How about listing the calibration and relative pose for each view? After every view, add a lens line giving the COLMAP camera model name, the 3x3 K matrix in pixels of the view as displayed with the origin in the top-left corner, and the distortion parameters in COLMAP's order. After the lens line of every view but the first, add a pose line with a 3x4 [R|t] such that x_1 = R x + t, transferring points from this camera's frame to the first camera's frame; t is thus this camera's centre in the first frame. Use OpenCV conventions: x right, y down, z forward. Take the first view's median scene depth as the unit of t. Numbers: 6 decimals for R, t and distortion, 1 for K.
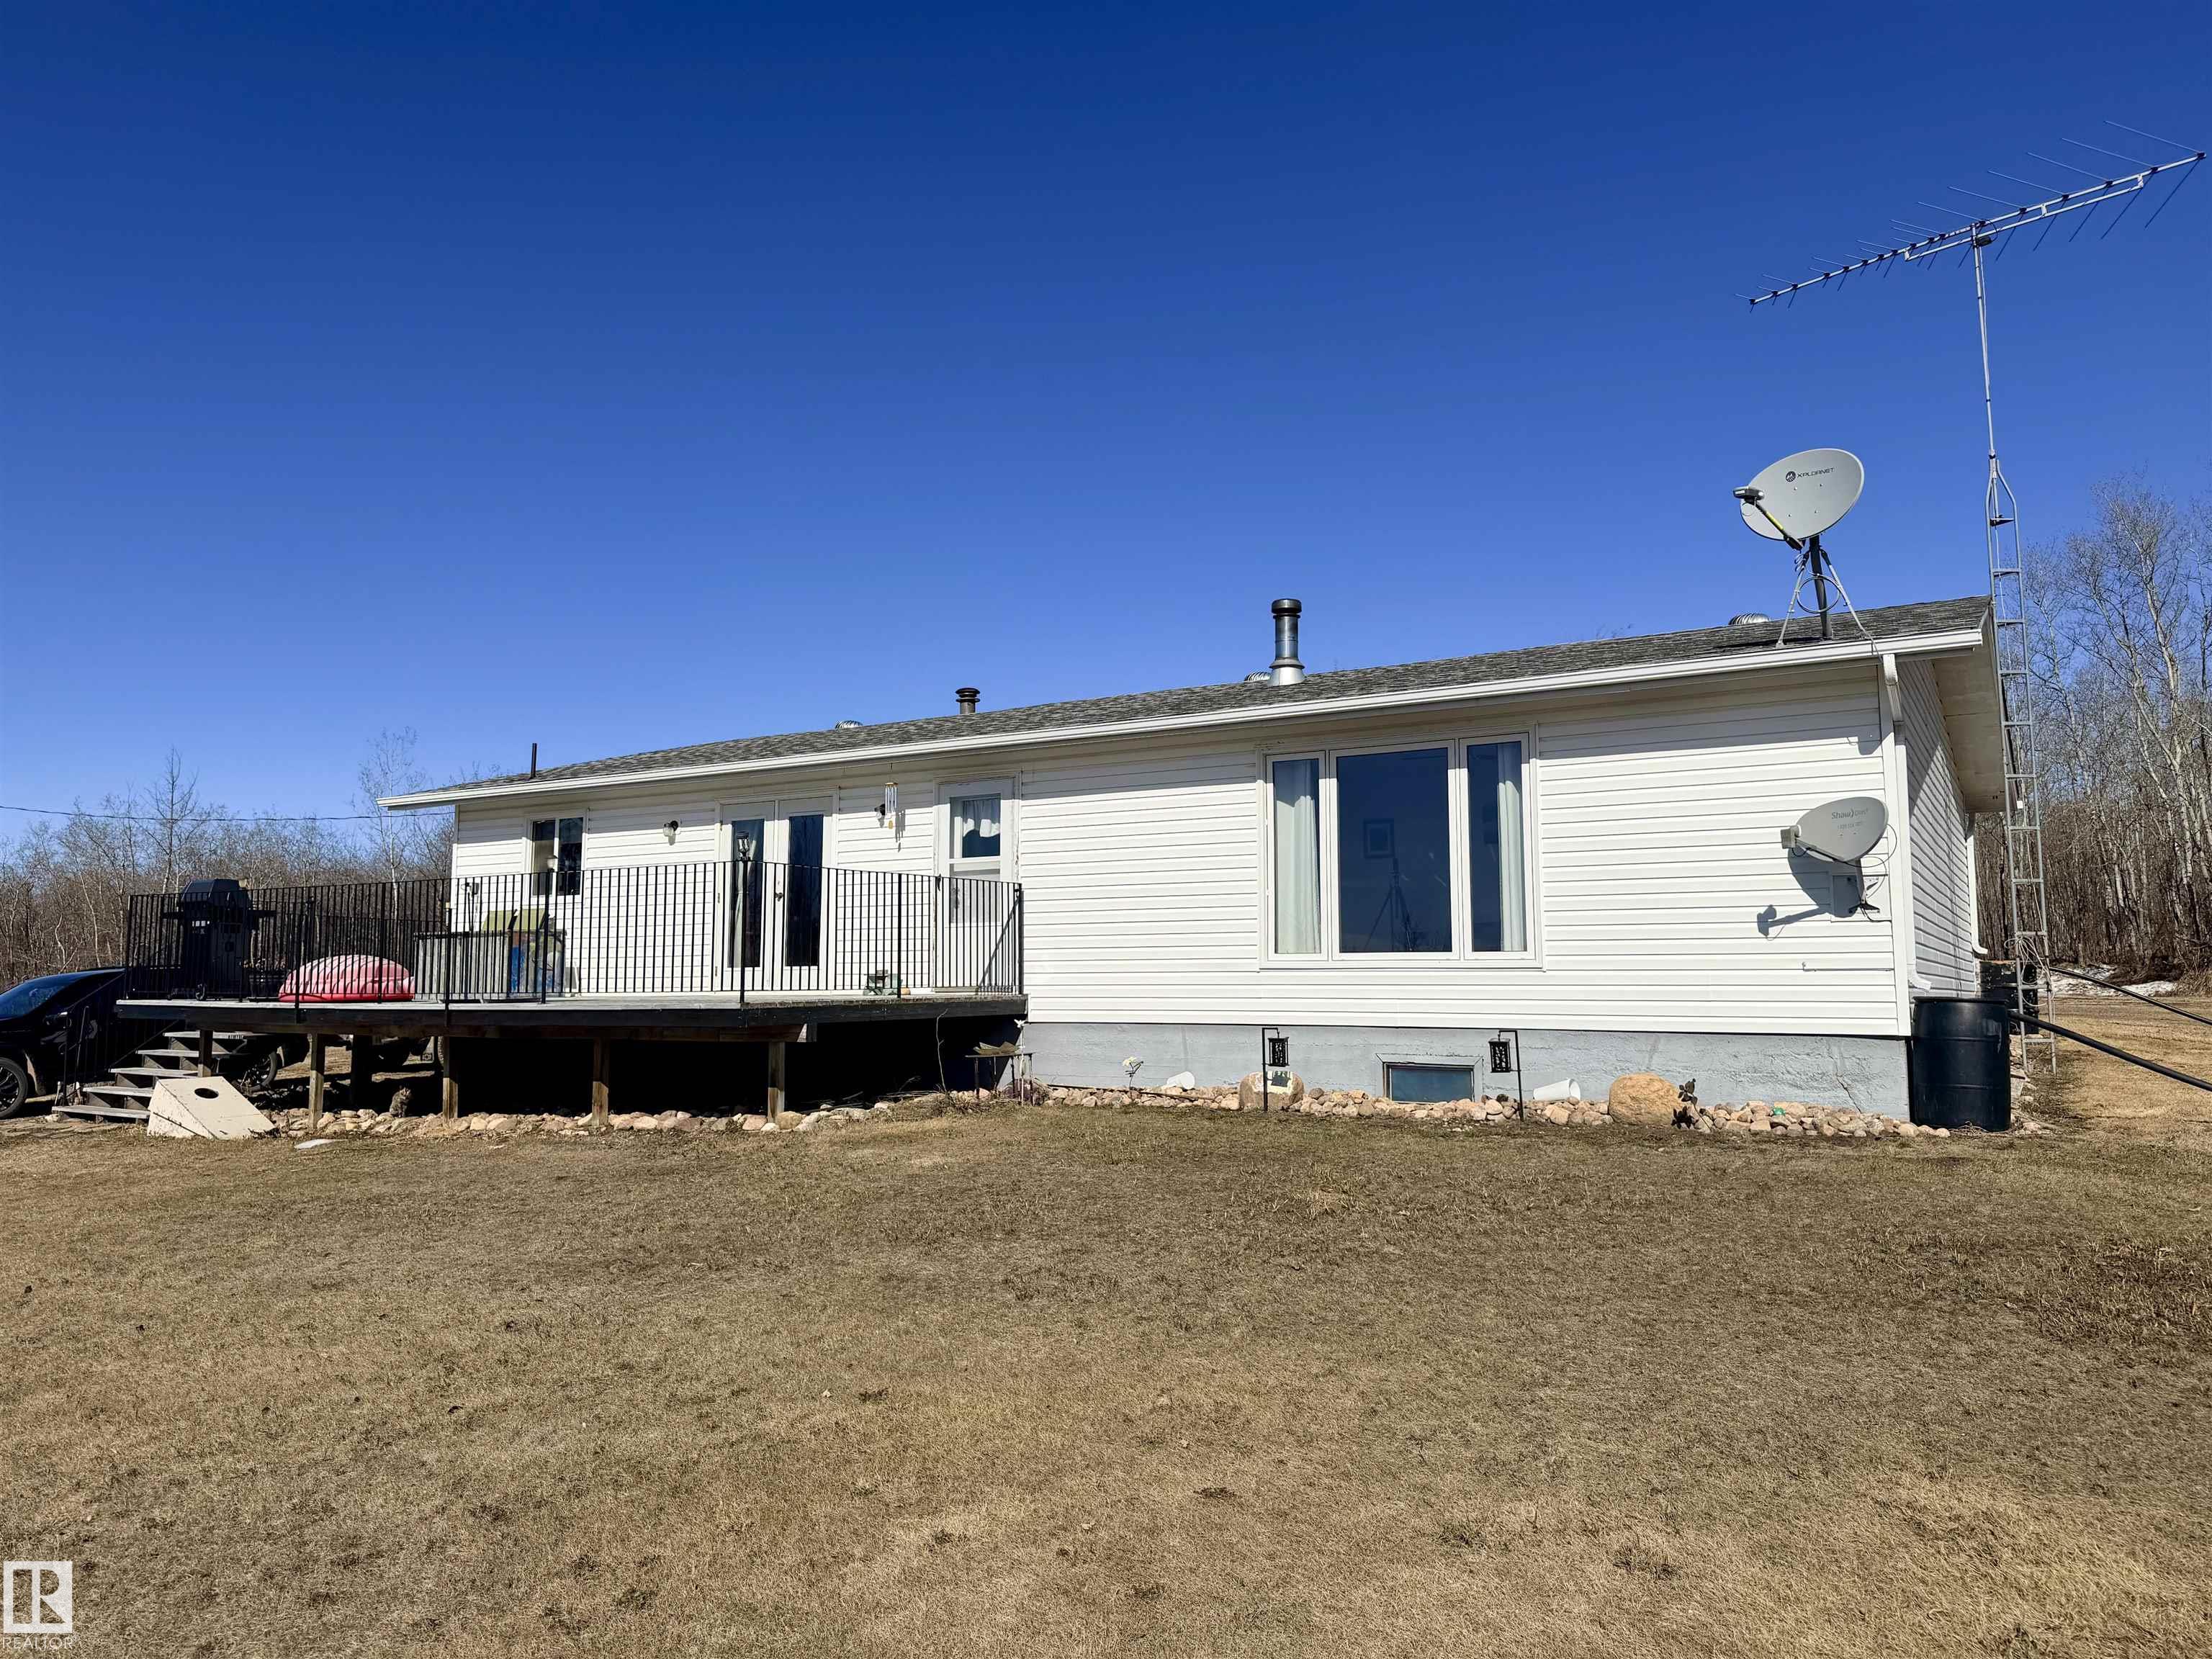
lens RADIAL K [[1547.0, 0, 1113.2], [0, 1547.0, 826.2], [0, 0, 1]] dist [0.051220, -0.055047]
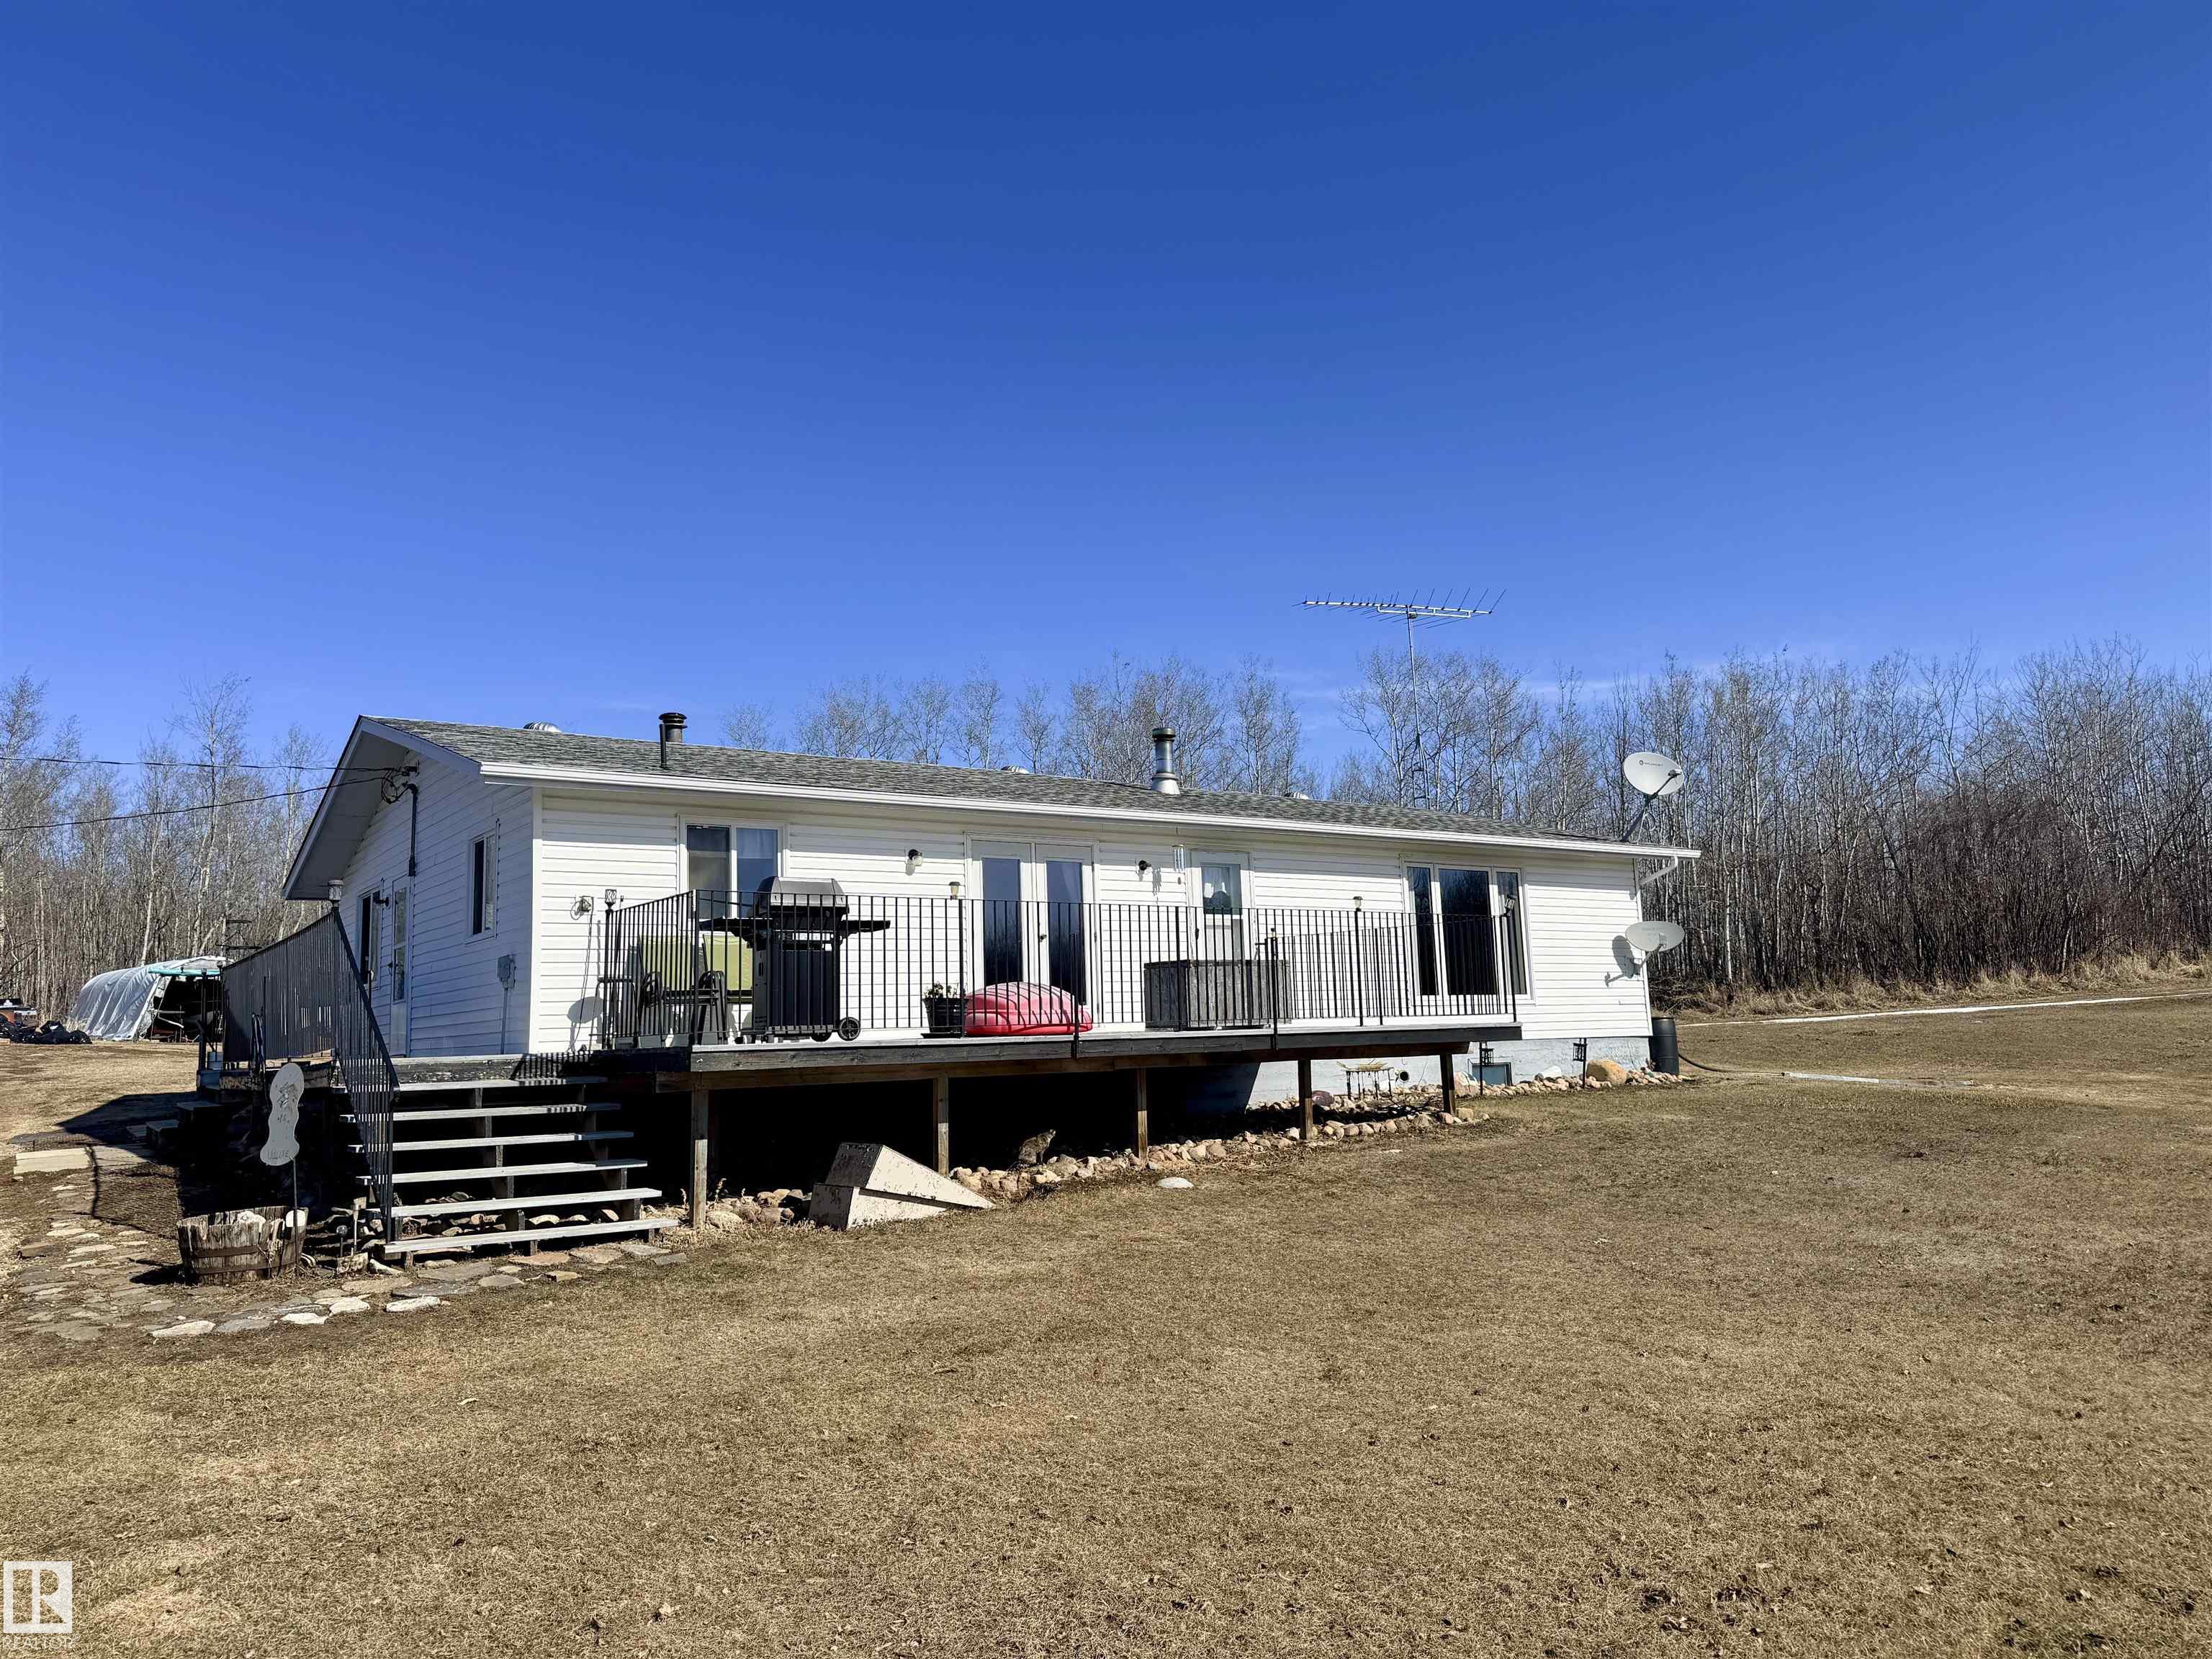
lens RADIAL K [[1547.0, 0, 1121.4], [0, 1547.0, 811.8], [0, 0, 1]] dist [0.051220, -0.055047]
pose [[0.380023, 0.125954, 0.916361, -1.189811], [-0.058215, 0.991978, -0.112205, 0.077366], [-0.923143, -0.010706, 0.384307, 0.587785]]
